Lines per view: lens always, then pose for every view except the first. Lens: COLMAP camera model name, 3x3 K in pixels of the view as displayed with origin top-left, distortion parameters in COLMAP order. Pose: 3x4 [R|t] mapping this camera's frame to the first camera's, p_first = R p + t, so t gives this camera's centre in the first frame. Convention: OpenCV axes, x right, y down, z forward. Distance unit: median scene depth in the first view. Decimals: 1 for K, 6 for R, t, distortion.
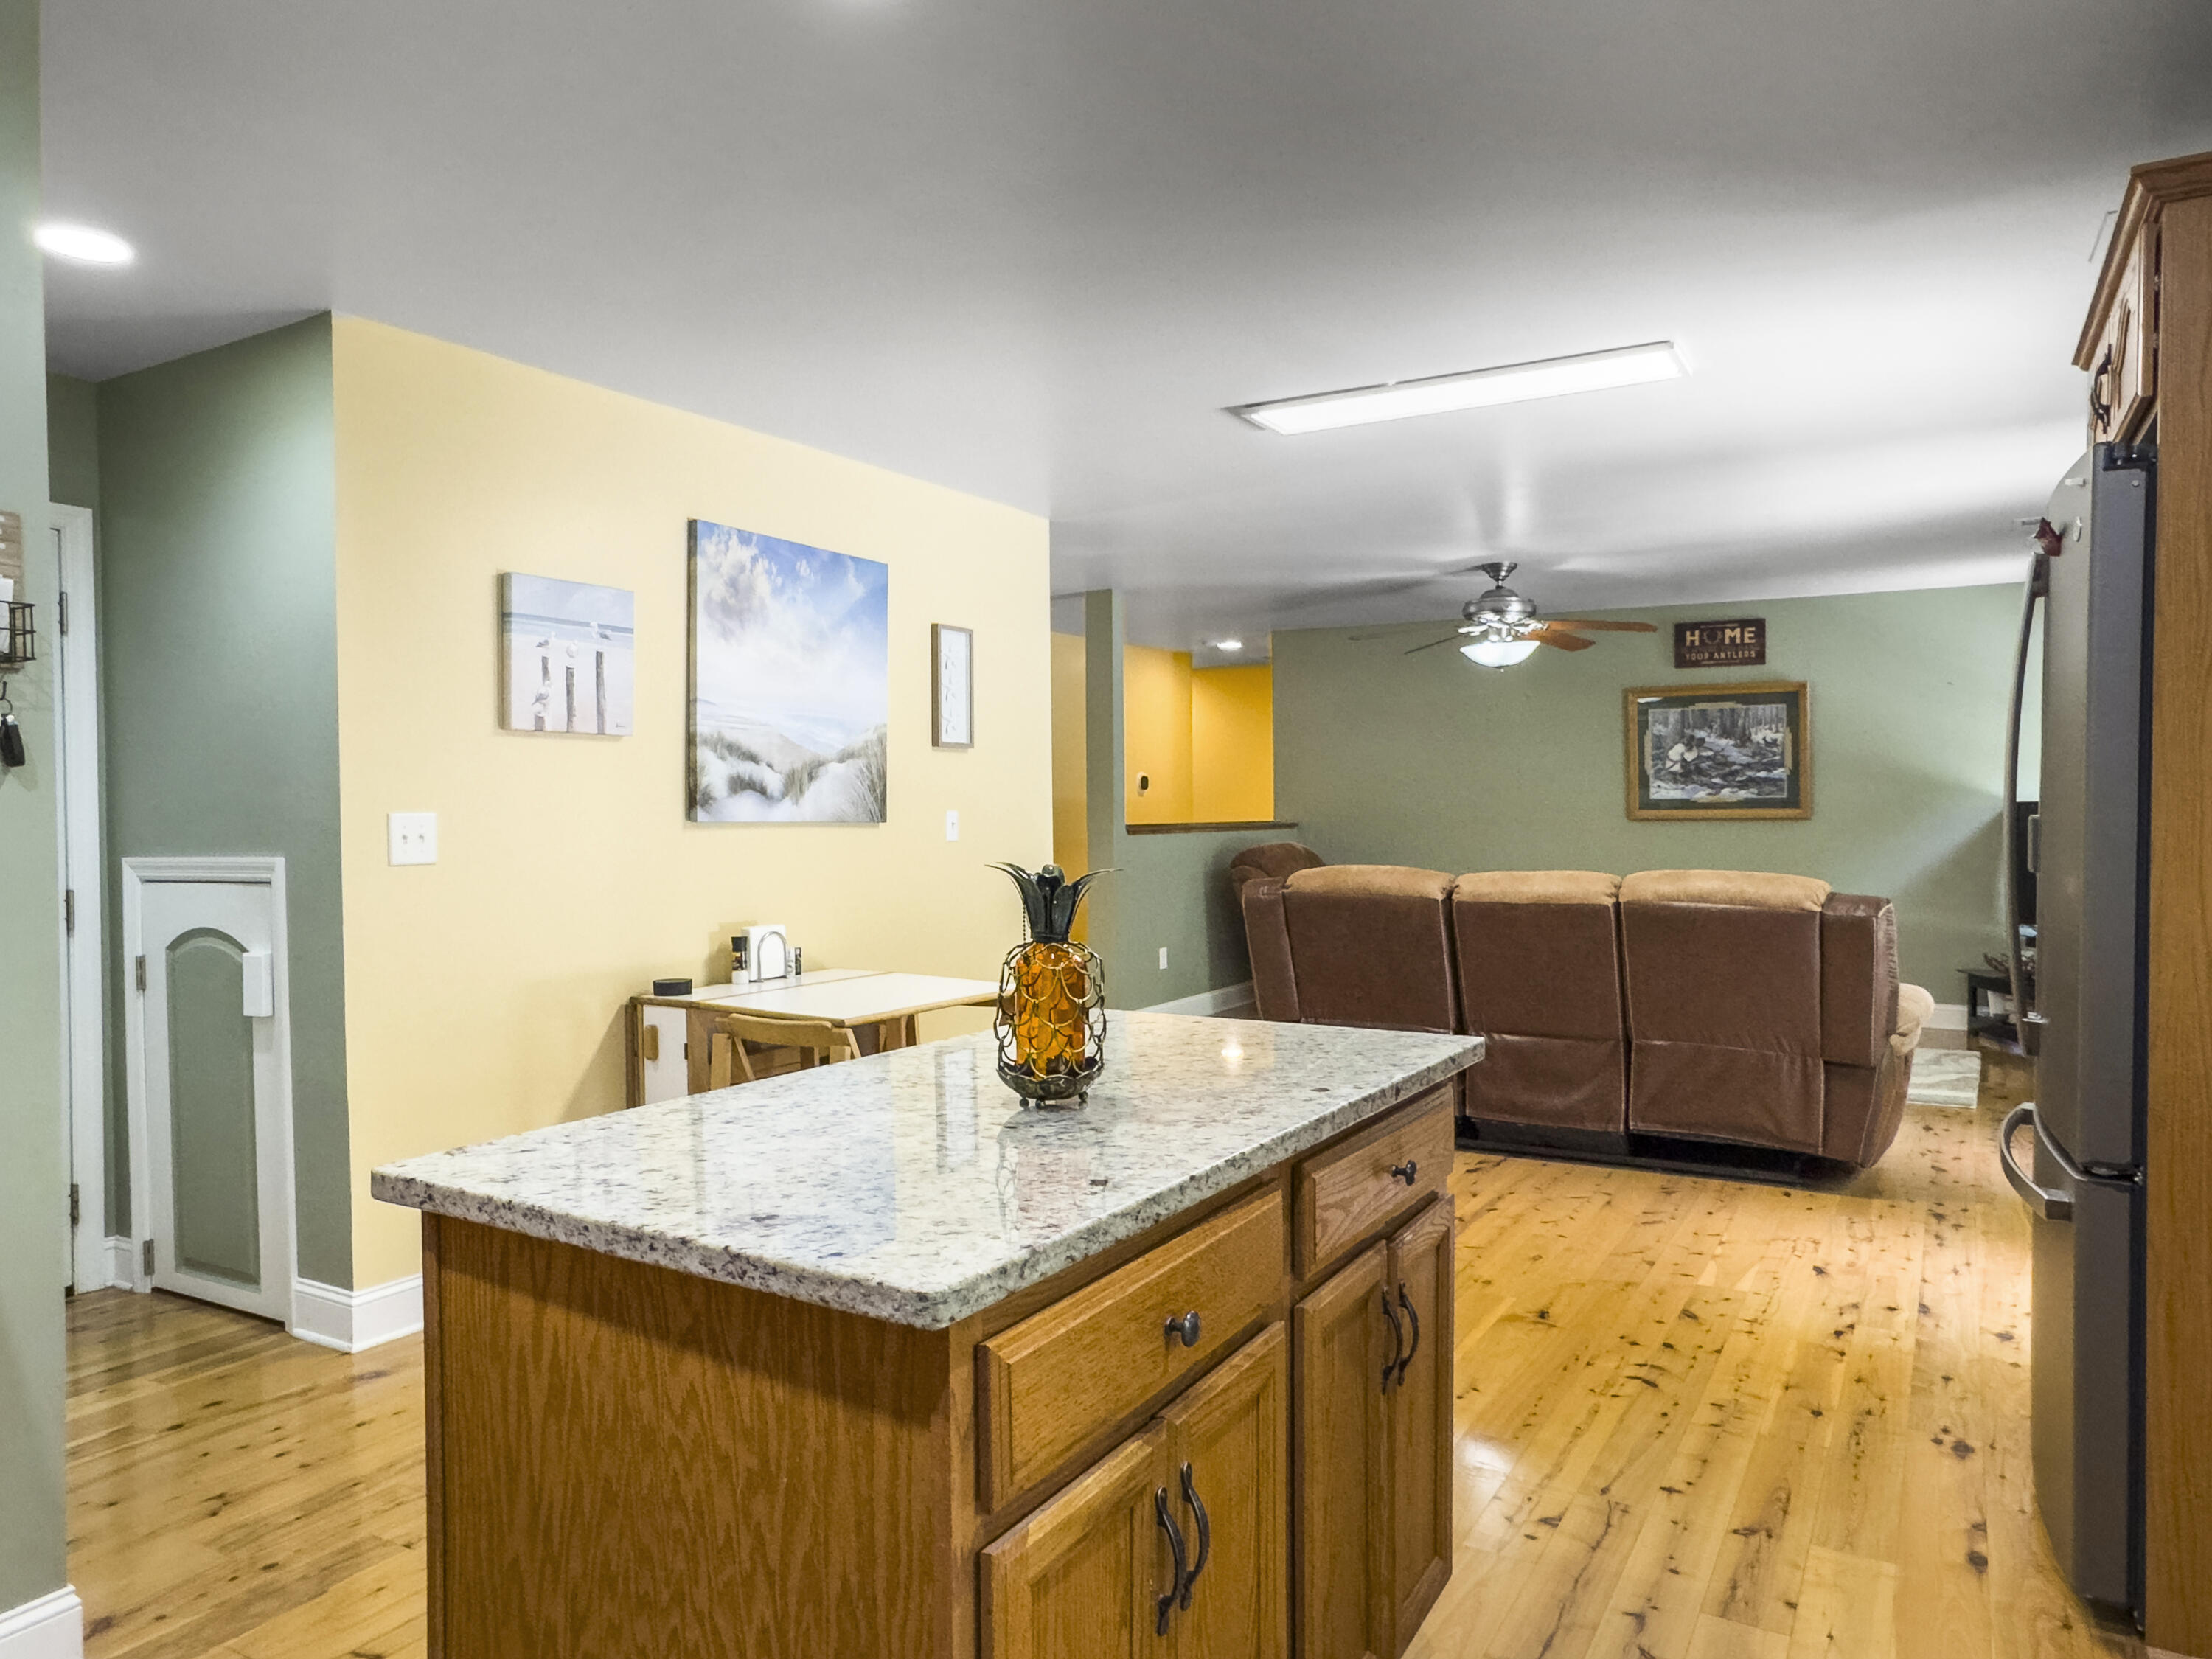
lens RADIAL K [[1482.7, 0, 1090.8], [0, 1482.7, 828.0], [0, 0, 1]] dist [-0.086349, 0.094794]
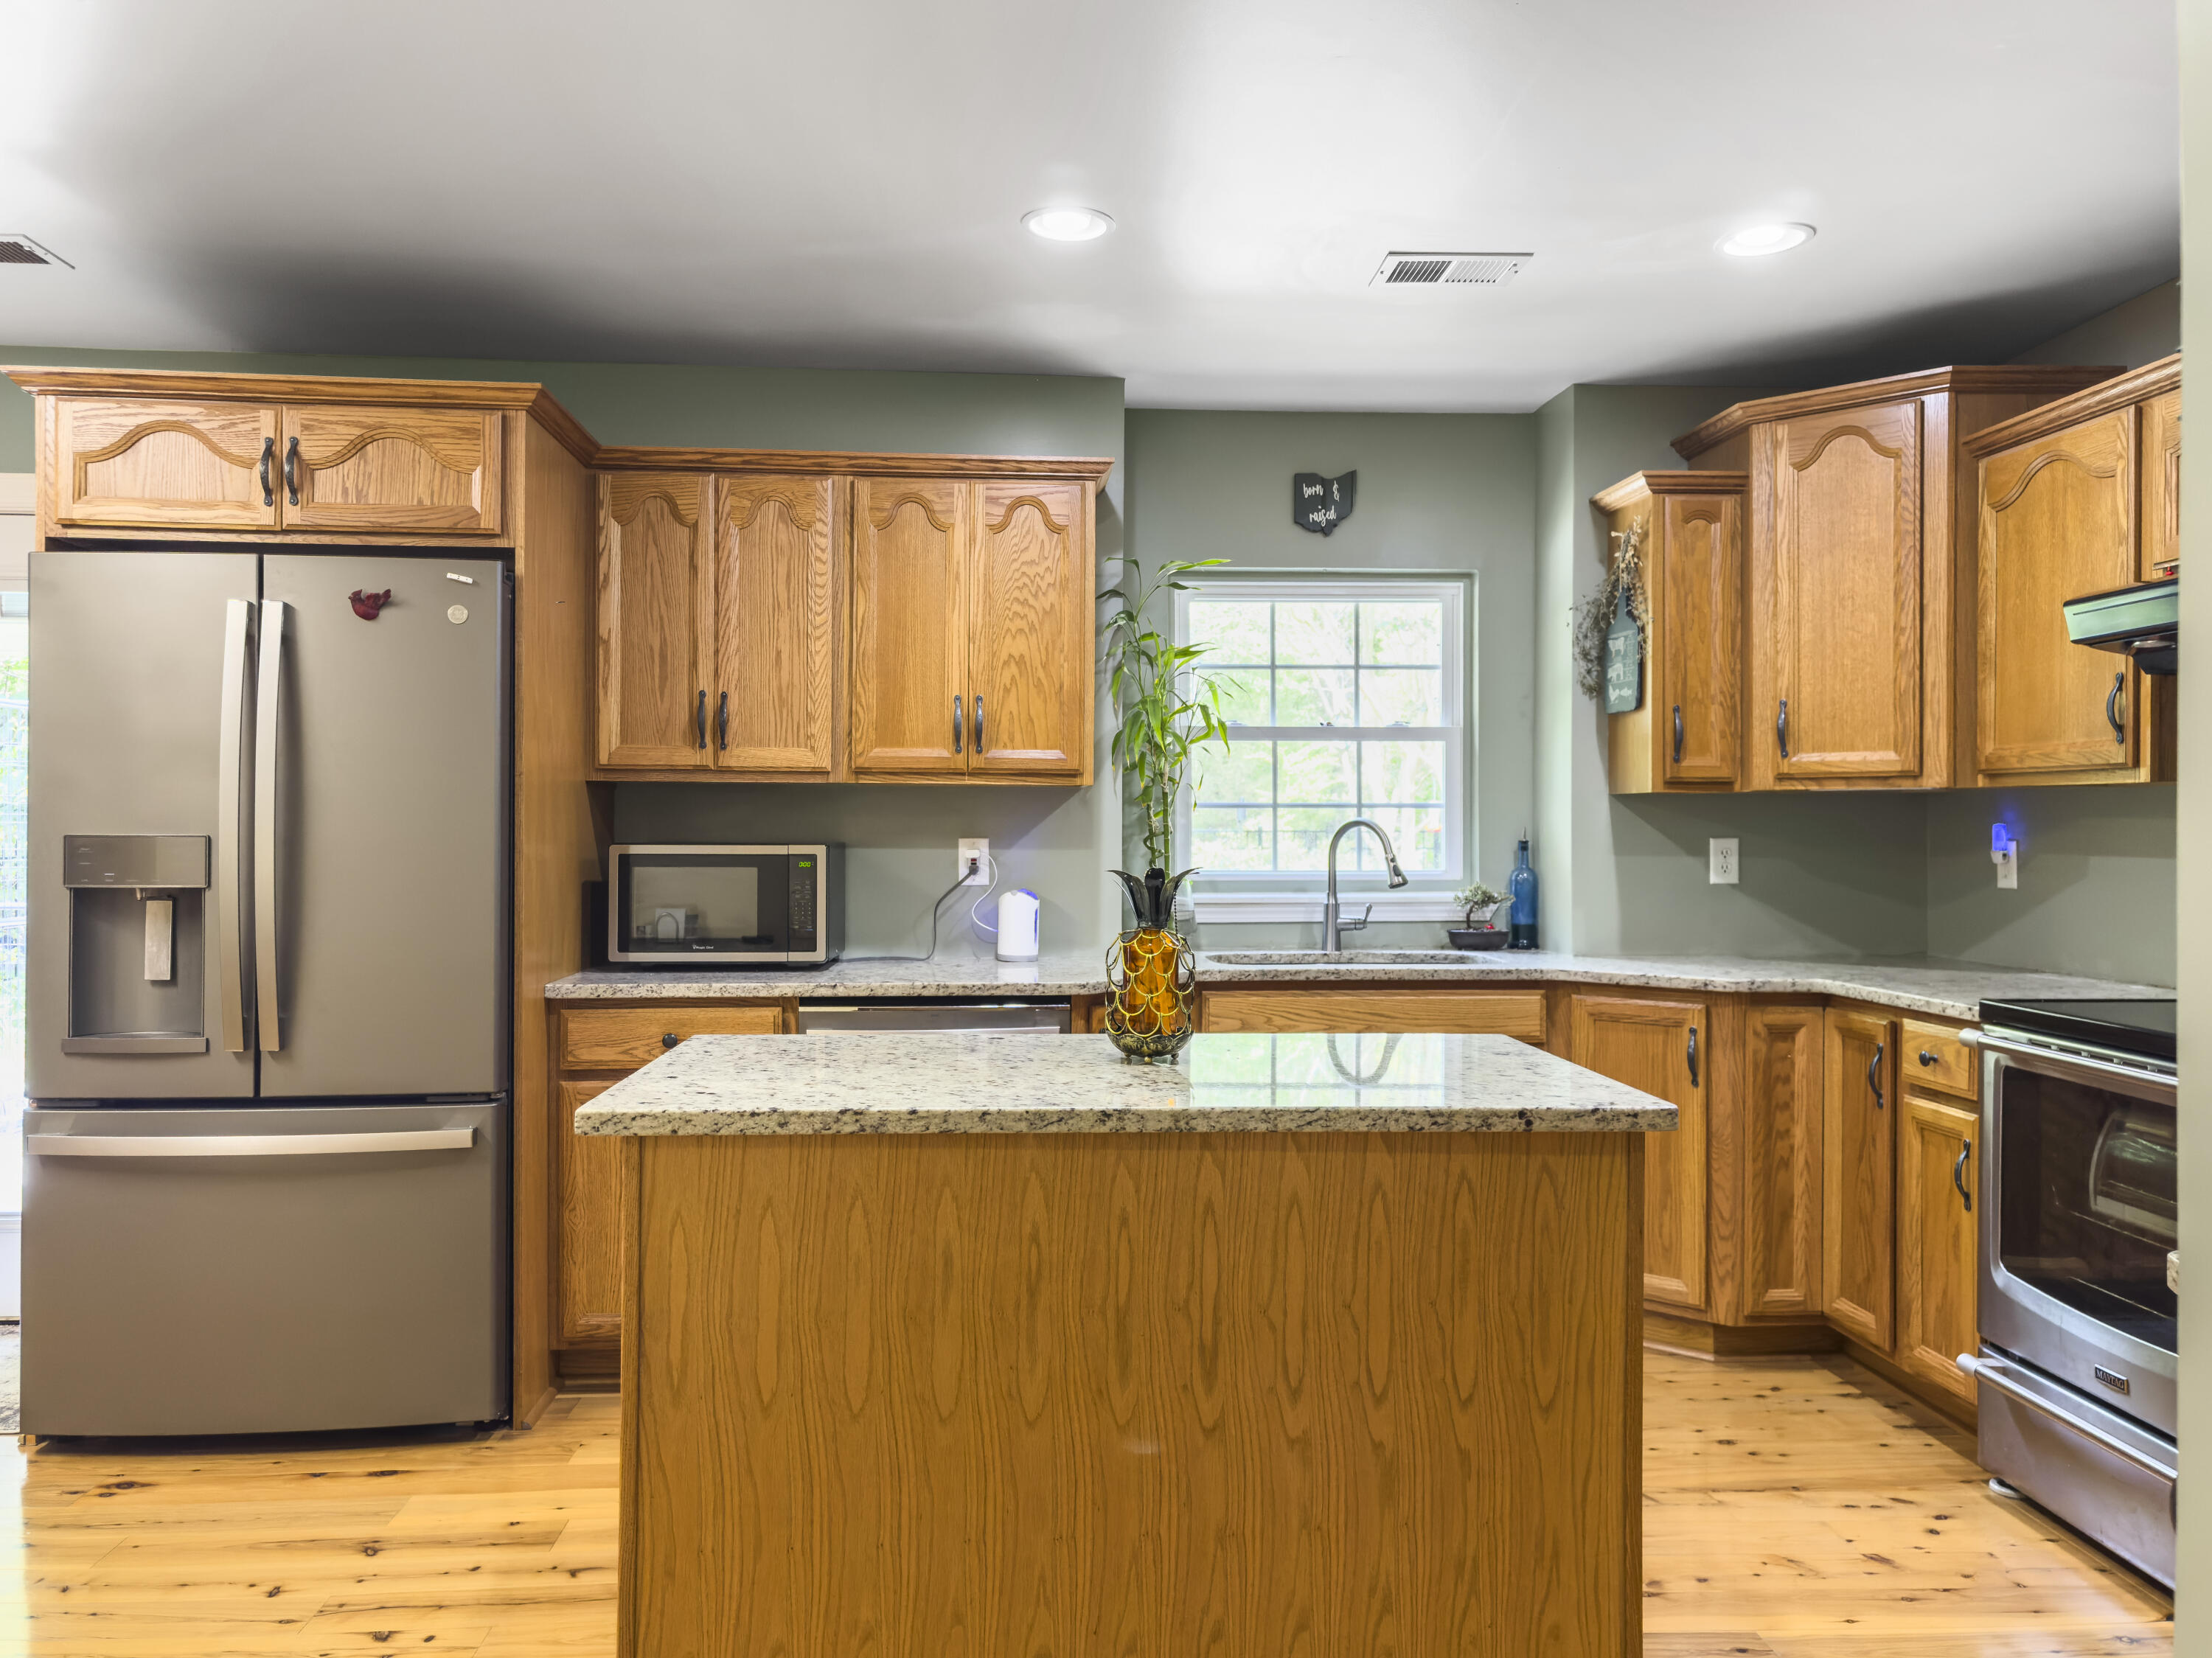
lens RADIAL K [[1590.8, 0, 1097.0], [0, 1590.8, 828.8], [0, 0, 1]] dist [0.019113, 0.000669]
pose [[-0.570372, 0.006454, 0.821361, -0.377761], [0.011288, 0.999936, -0.000018, -0.002821], [-0.821309, 0.009262, -0.570408, 0.618838]]
